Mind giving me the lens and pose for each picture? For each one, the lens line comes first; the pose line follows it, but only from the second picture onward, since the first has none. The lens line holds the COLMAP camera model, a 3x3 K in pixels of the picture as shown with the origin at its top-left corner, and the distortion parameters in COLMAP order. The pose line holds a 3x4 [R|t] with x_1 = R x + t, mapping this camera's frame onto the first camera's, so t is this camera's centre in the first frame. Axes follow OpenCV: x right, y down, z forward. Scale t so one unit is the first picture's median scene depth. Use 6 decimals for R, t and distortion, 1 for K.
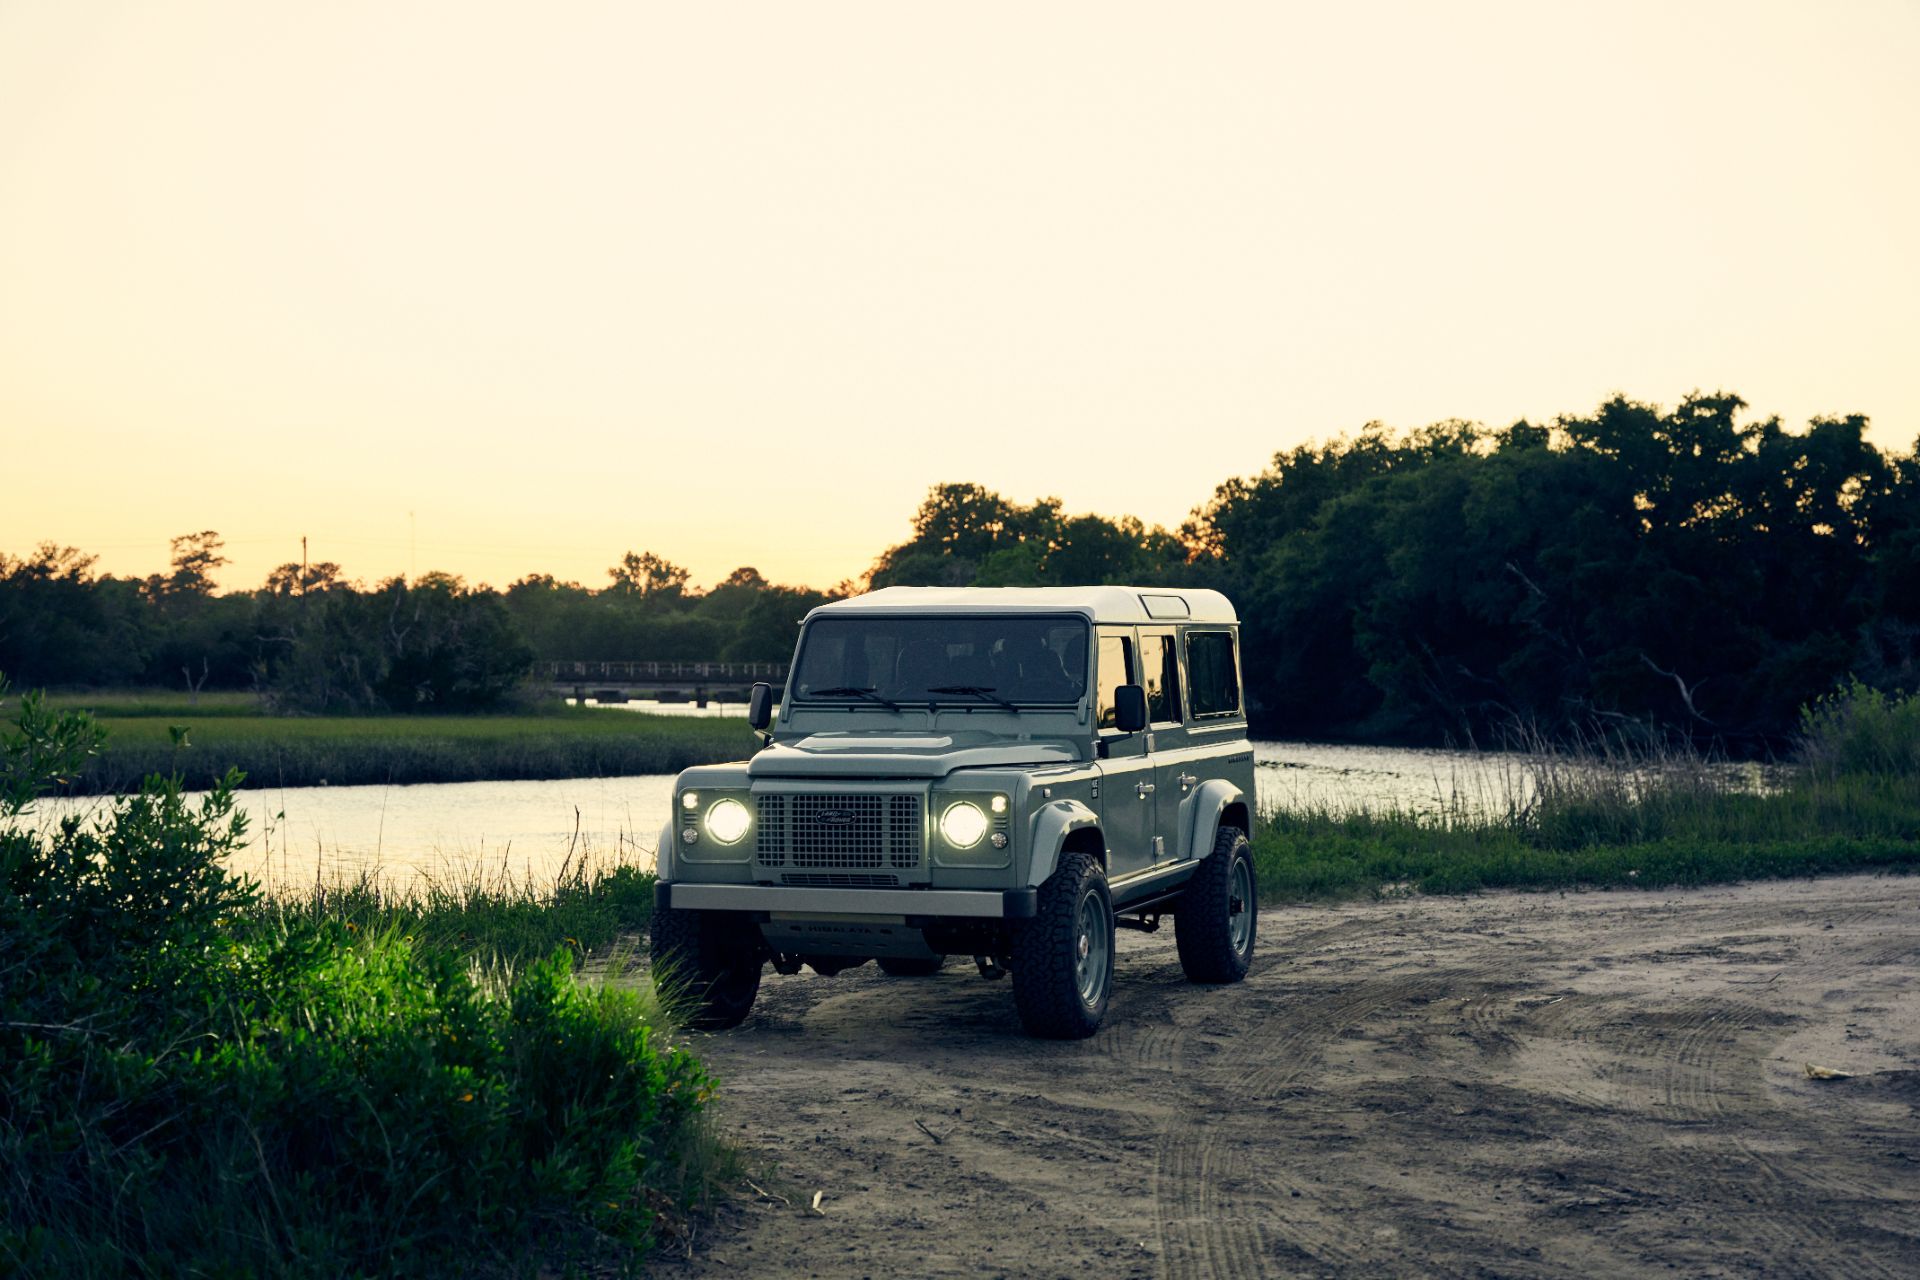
lens RADIAL K [[3161.5, 0, 960.0], [0, 3161.5, 640.0], [0, 0, 1]] dist [-0.008835, -0.029722]
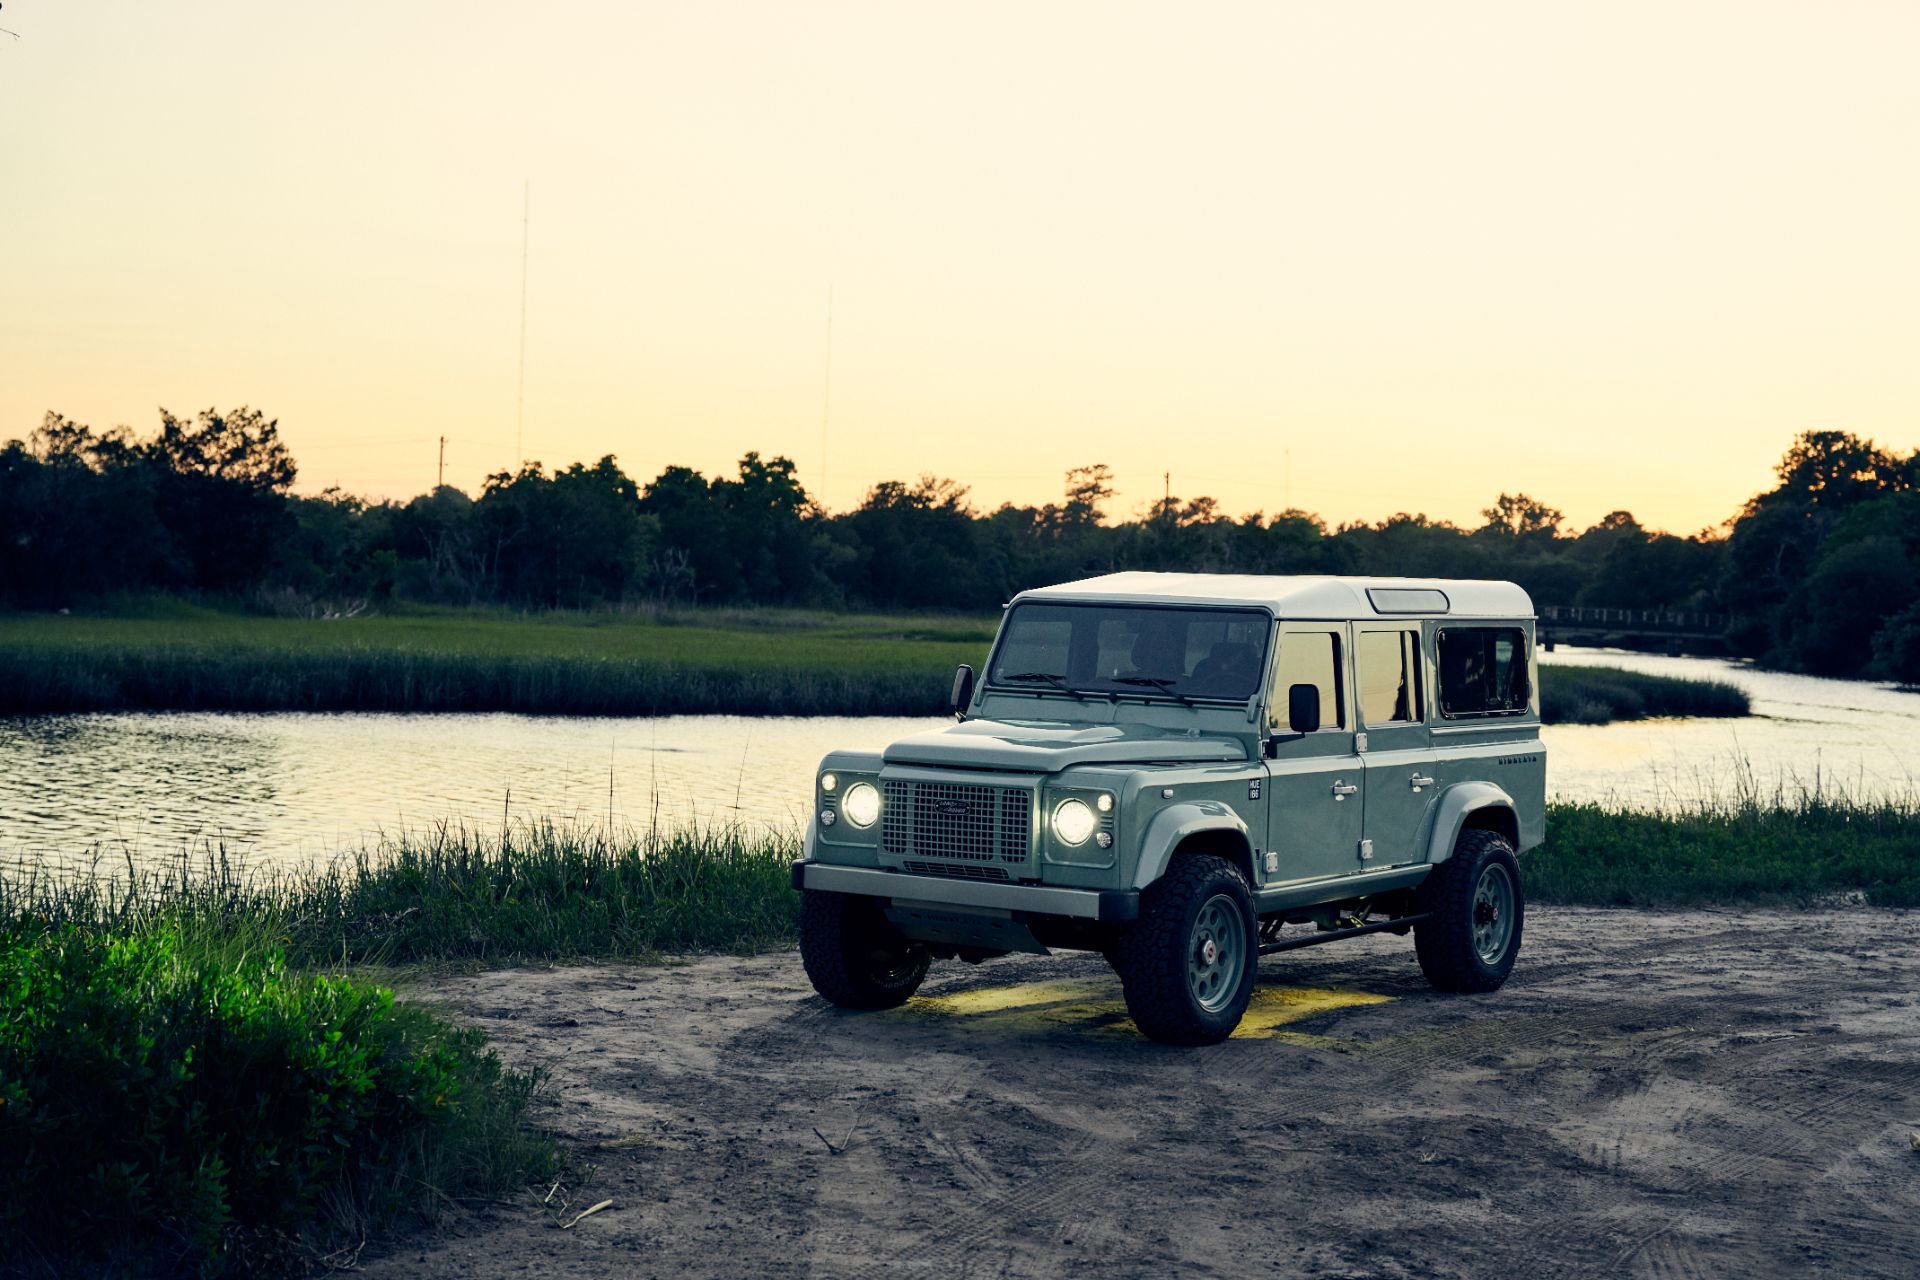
lens RADIAL K [[3161.5, 0, 960.0], [0, 3161.5, 640.0], [0, 0, 1]] dist [-0.008835, -0.029722]
pose [[0.963143, 0.037880, -0.266309, 0.223968], [-0.032497, 0.999169, 0.024591, -0.020883], [0.267019, -0.015031, 0.963574, 0.042820]]
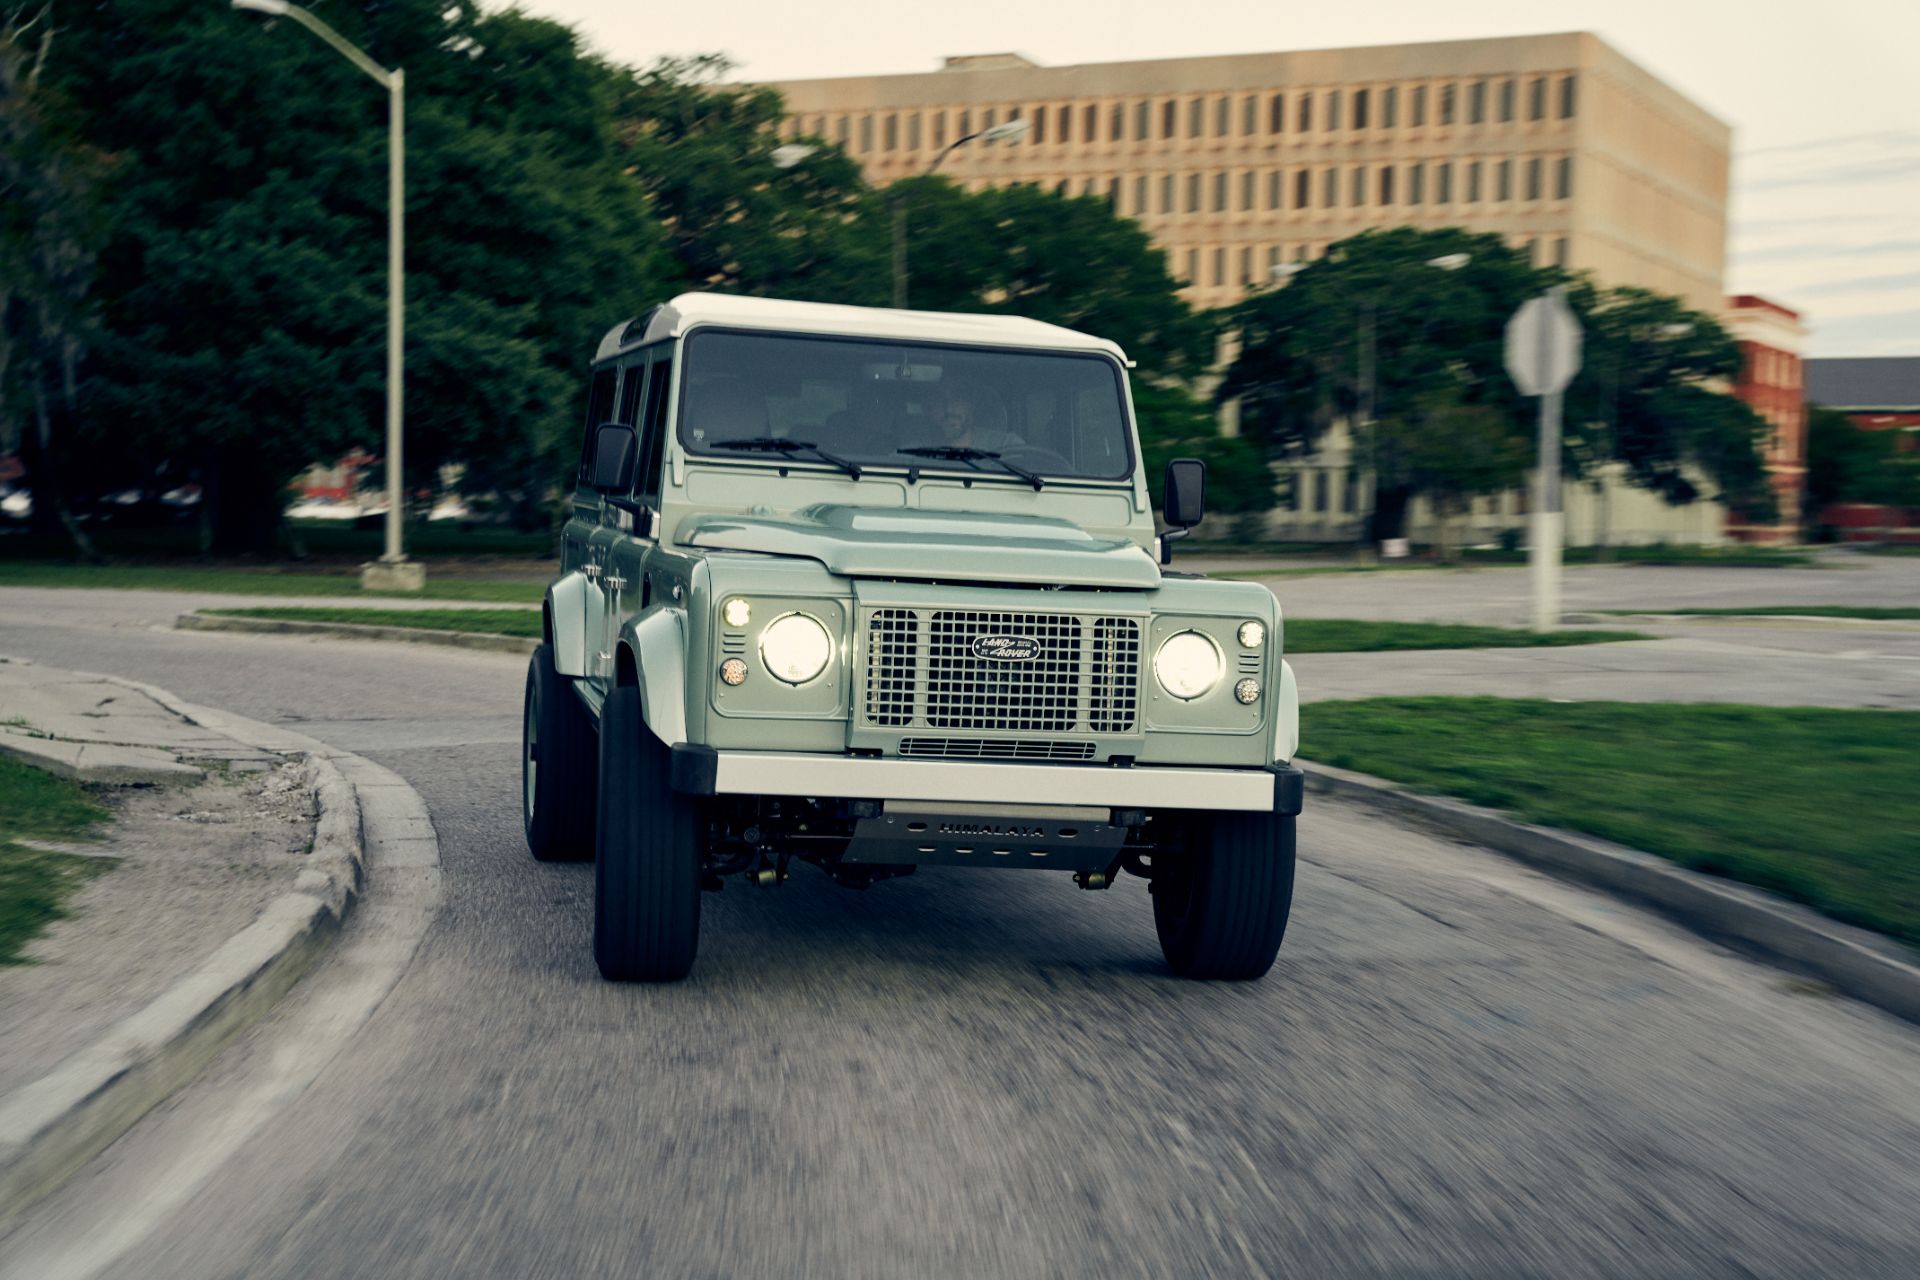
lens RADIAL K [[3161.5, 0, 960.0], [0, 3161.5, 640.0], [0, 0, 1]] dist [-0.008835, -0.029722]
pose [[0.856584, 0.024666, 0.515418, -0.362798], [-0.057765, 0.997162, 0.048280, 0.024852], [-0.512764, -0.071129, 0.855578, 0.471464]]
